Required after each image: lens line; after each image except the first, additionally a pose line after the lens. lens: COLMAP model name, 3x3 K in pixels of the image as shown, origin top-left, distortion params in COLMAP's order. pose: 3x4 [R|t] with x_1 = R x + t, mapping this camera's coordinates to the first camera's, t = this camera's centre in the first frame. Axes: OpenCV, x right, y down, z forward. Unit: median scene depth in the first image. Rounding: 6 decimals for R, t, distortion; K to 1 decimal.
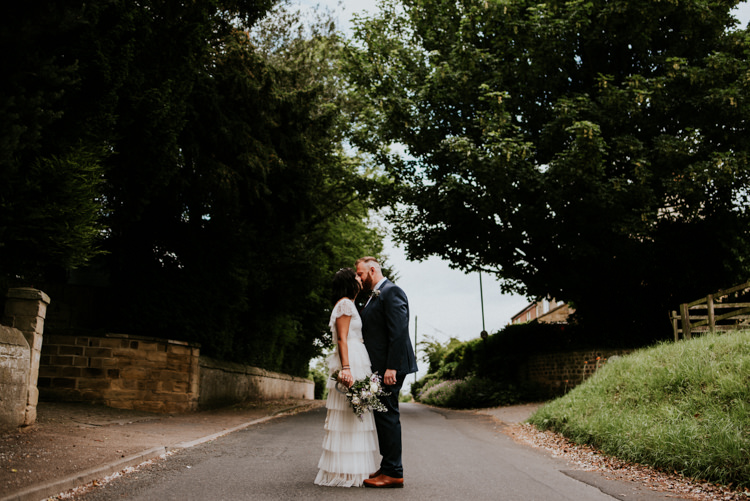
lens RADIAL K [[744.1, 0, 375.0], [0, 744.1, 250.5], [0, 0, 1]] dist [-0.008582, -0.012935]
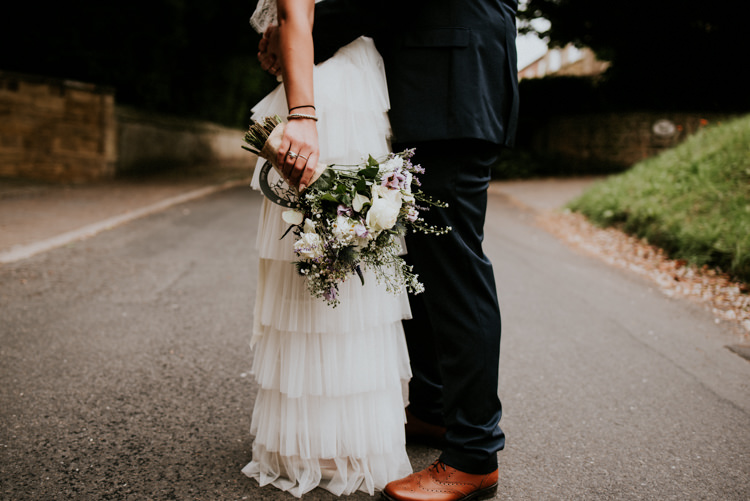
lens RADIAL K [[744.1, 0, 375.0], [0, 744.1, 250.5], [0, 0, 1]] dist [-0.008582, -0.012935]
pose [[0.999004, 0.021010, 0.039375, -0.005628], [-0.032346, 0.948731, 0.314425, 0.044850], [-0.030750, -0.315386, 0.948465, 0.285395]]
